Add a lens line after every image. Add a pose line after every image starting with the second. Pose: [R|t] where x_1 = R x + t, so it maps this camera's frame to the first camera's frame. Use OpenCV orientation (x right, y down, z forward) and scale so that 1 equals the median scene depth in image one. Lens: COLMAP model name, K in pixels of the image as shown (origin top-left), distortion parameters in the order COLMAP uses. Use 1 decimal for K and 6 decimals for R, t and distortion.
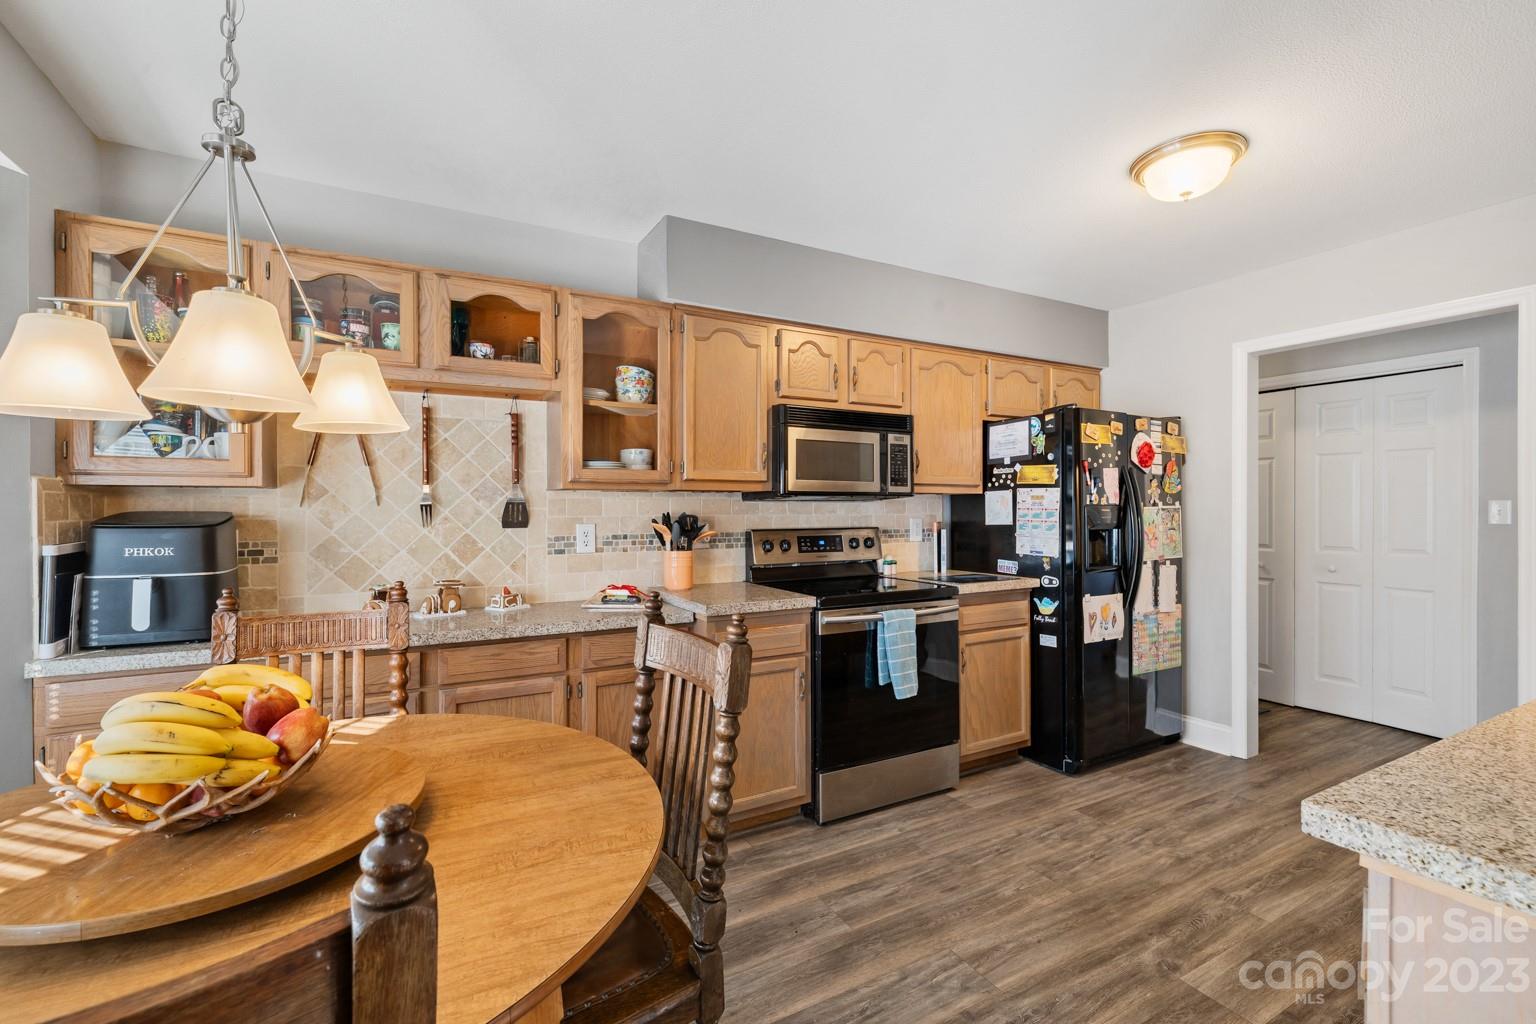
lens RADIAL K [[660.6, 0, 756.6], [0, 660.6, 509.3], [0, 0, 1]] dist [0.002121, -0.000435]
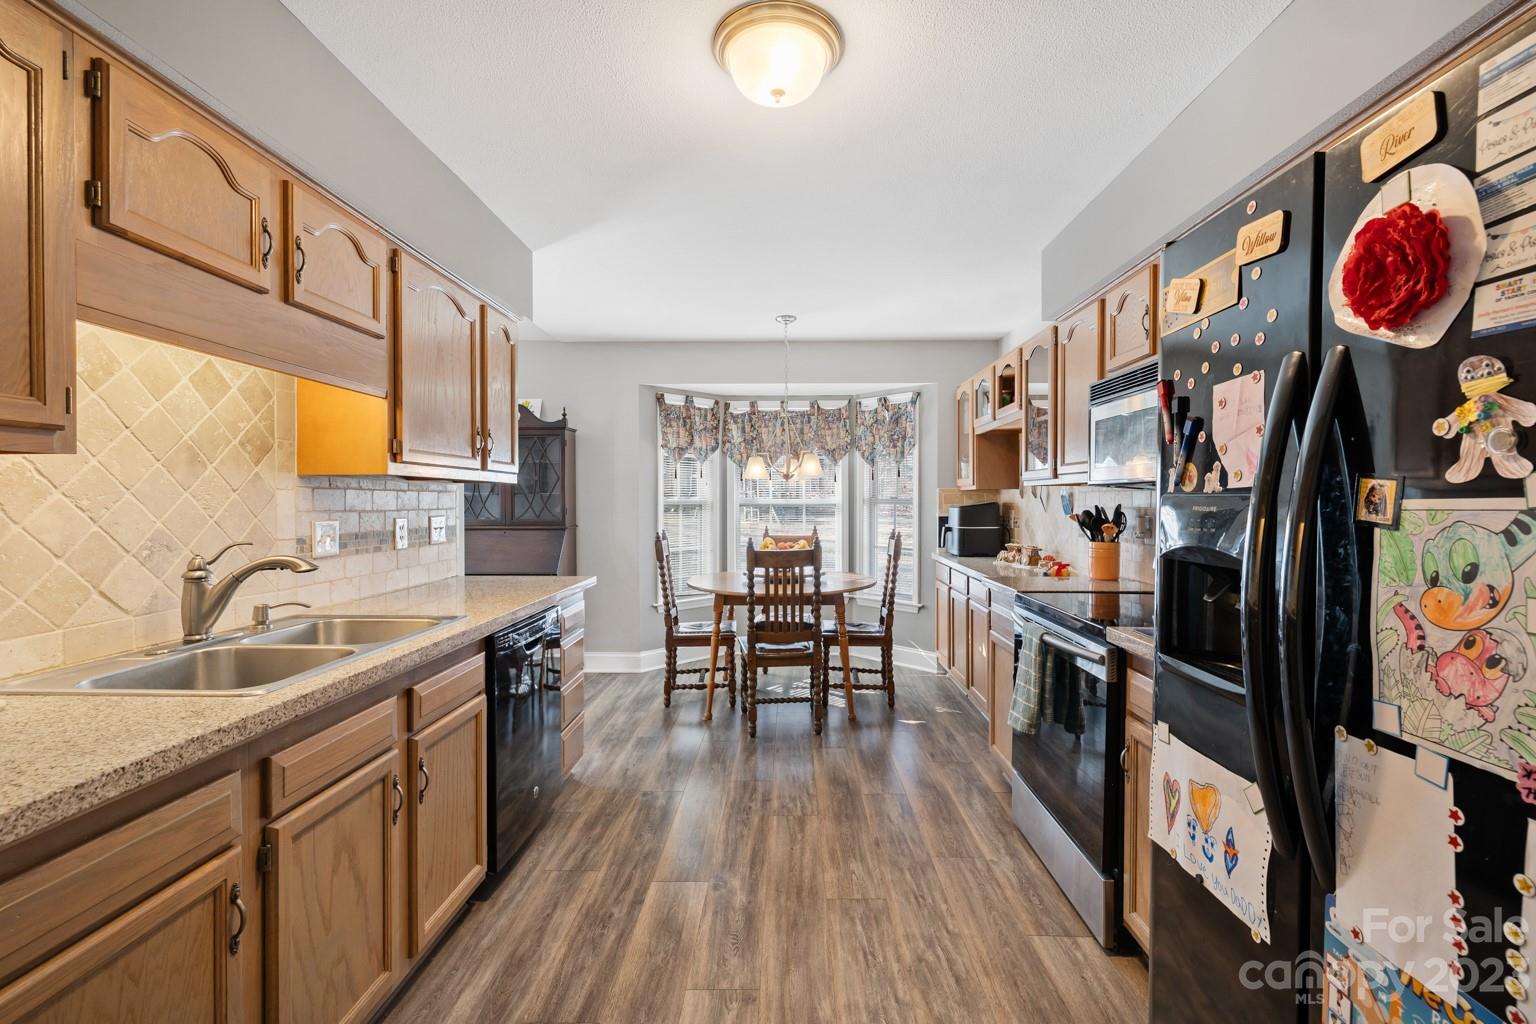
lens RADIAL K [[660.6, 0, 773.9], [0, 660.6, 505.0], [0, 0, 1]] dist [0.002121, -0.000435]
pose [[-0.493236, 0.006143, -0.869874, 1.414235], [-0.007734, 0.999905, 0.011447, -0.002556], [0.869861, 0.012374, -0.493142, 1.467034]]
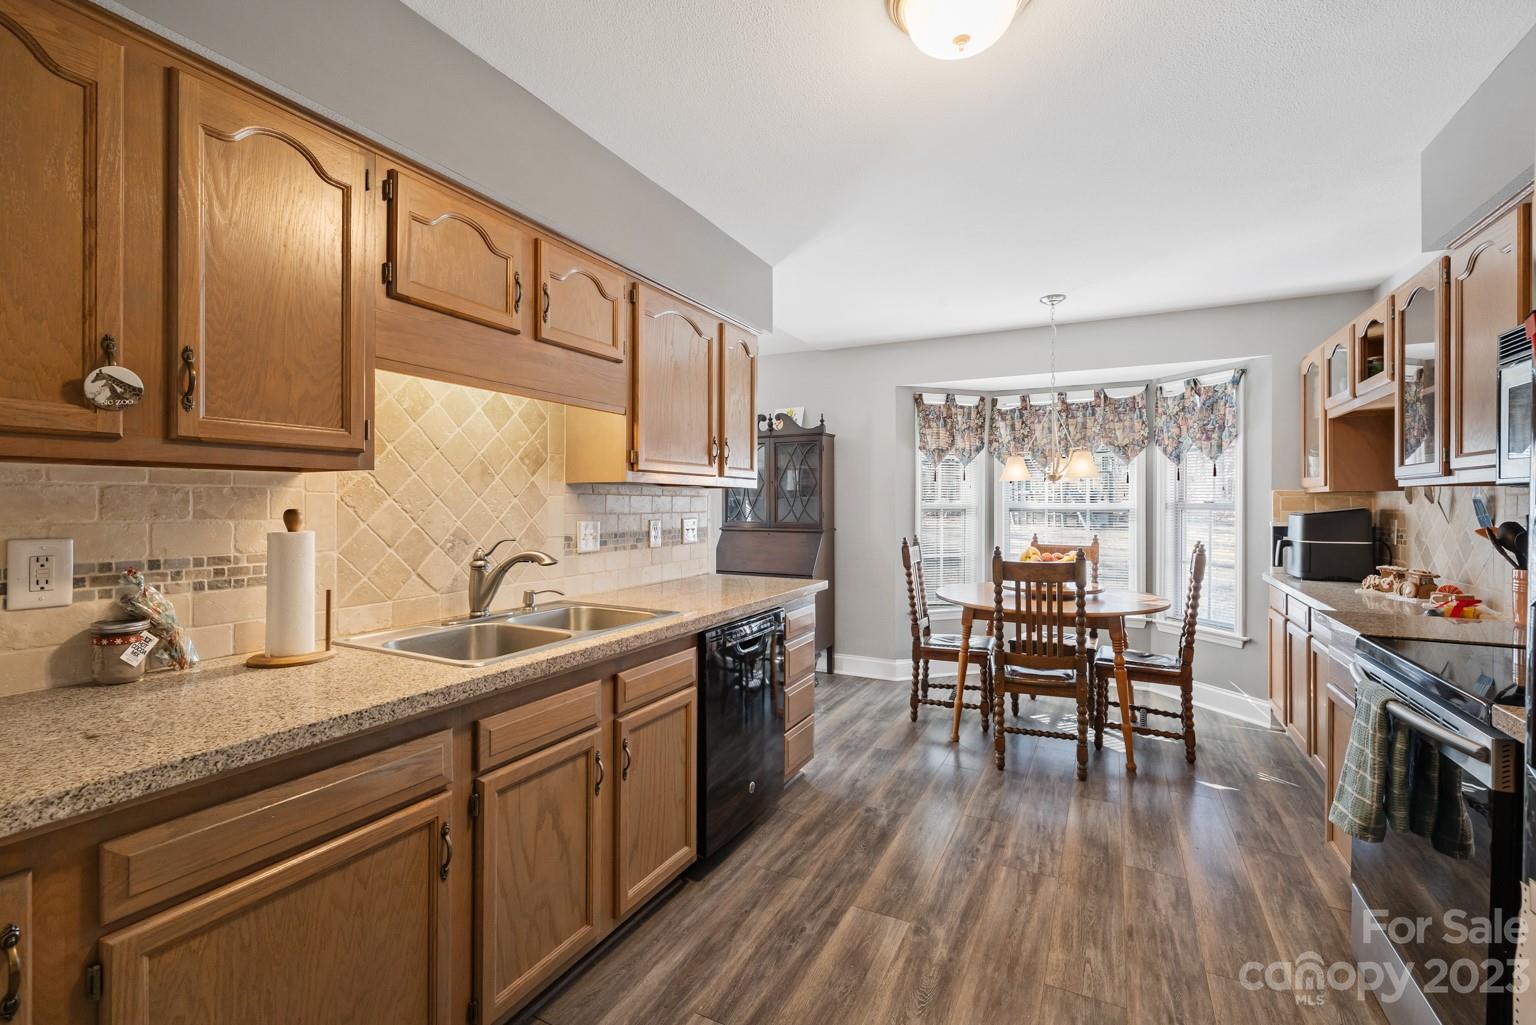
lens RADIAL K [[660.6, 0, 766.2], [0, 660.6, 500.9], [0, 0, 1]] dist [0.002121, -0.000435]
pose [[-0.826203, -0.004210, -0.563357, 1.271850], [-0.008000, 0.999959, 0.004259, -0.006620], [0.563316, 0.008026, -0.826203, 1.537855]]
